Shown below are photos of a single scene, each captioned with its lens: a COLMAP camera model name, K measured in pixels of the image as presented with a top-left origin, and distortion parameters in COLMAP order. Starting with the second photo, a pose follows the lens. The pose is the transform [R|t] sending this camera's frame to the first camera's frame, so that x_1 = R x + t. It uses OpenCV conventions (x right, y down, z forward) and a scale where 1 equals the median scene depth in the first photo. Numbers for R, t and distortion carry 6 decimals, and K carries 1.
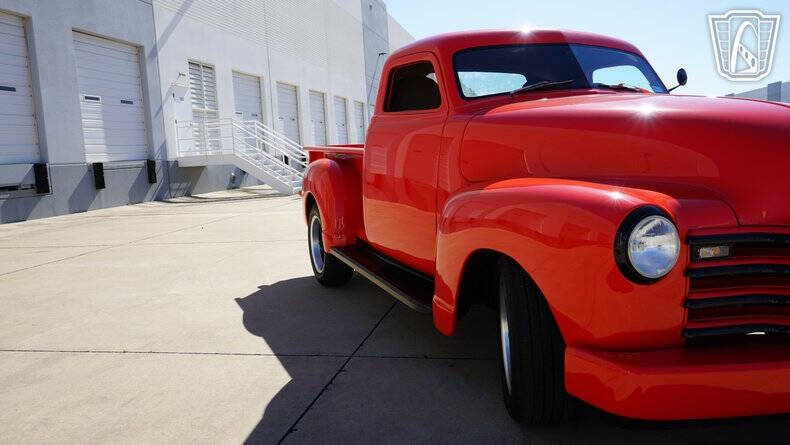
lens RADIAL K [[629.1, 0, 398.6], [0, 629.1, 224.8], [0, 0, 1]] dist [-0.020803, 0.020909]
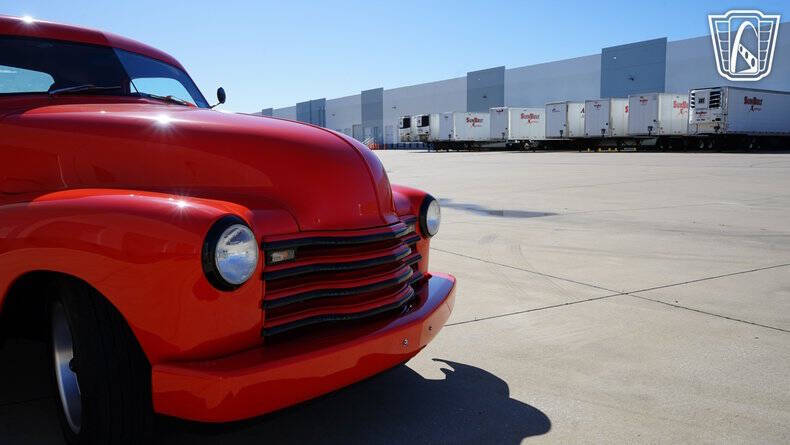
lens RADIAL K [[629.1, 0, 398.1], [0, 629.1, 222.8], [0, 0, 1]] dist [-0.020803, 0.020909]
pose [[0.739065, -0.027993, 0.673053, -0.051908], [0.044279, 0.998994, -0.007071, 0.001139], [-0.672178, 0.035028, 0.739561, 0.022221]]
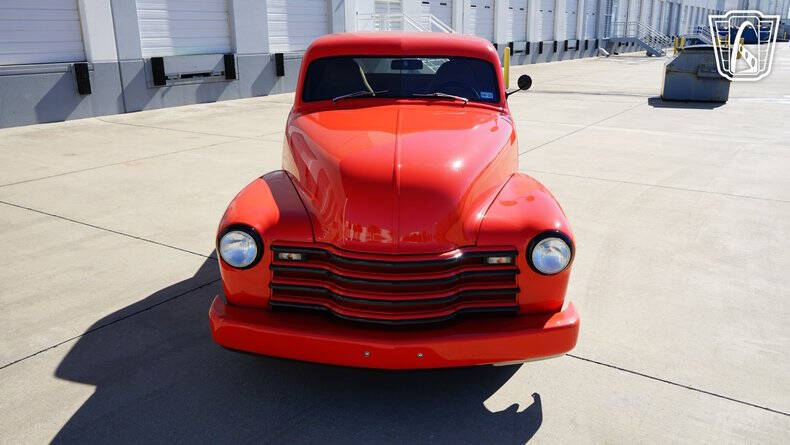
lens RADIAL K [[629.1, 0, 392.7], [0, 629.1, 227.9], [0, 0, 1]] dist [-0.020803, 0.020909]
pose [[0.929003, 0.154758, -0.336160, 0.705303], [-0.086119, 0.973831, 0.210325, -0.213347], [0.359913, -0.166442, 0.918019, -0.193749]]
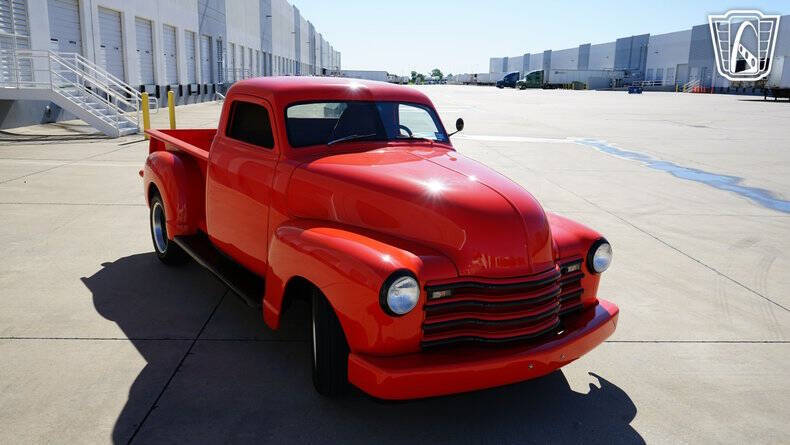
lens RADIAL K [[629.1, 0, 396.5], [0, 629.1, 219.4], [0, 0, 1]] dist [-0.020803, 0.020909]
pose [[0.965187, 0.023447, 0.260508, -0.019979], [-0.048353, 0.994802, 0.089614, -0.161105], [-0.257053, -0.099091, 0.961304, -0.284336]]
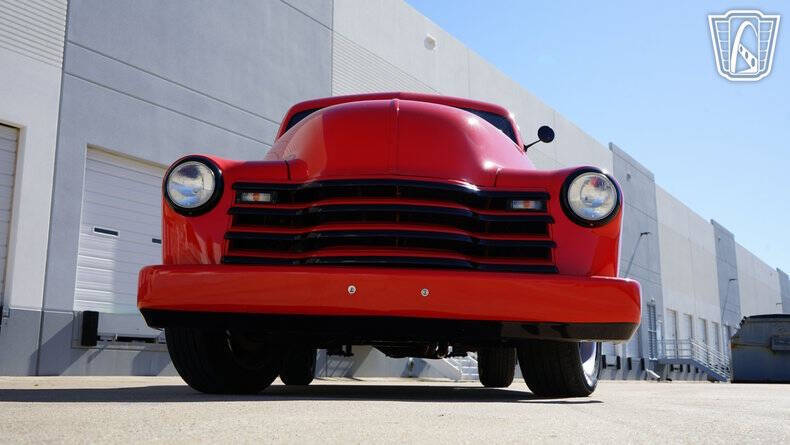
lens RADIAL K [[815.5, 0, 392.4], [0, 815.5, 227.9], [0, 0, 1]] dist [0.005345, 0.000000]
pose [[0.931313, -0.005183, -0.364182, 0.743117], [-0.098365, 0.959163, -0.265198, 0.278604], [0.350685, 0.282805, 0.892772, -0.175450]]
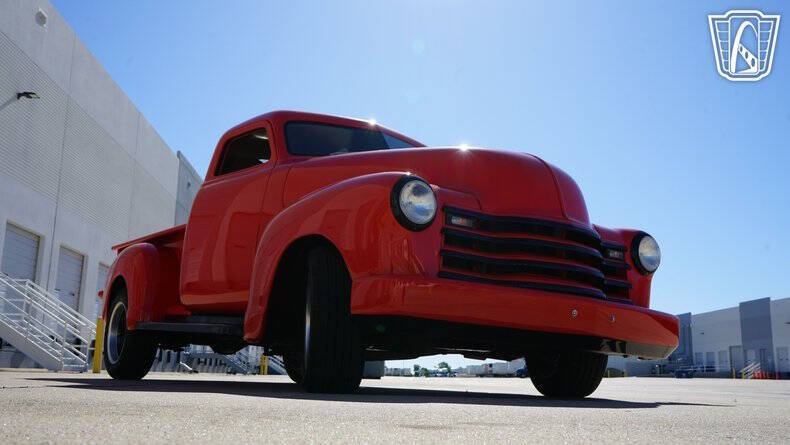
lens RADIAL K [[756.9, 0, 396.9], [0, 756.9, 220.8], [0, 0, 1]] dist [0.004278, 0.000000]
pose [[0.964757, 0.128450, 0.229661, -0.011892], [-0.049089, 0.945297, -0.322497, 0.329864], [-0.258522, 0.299857, 0.918287, -0.281442]]
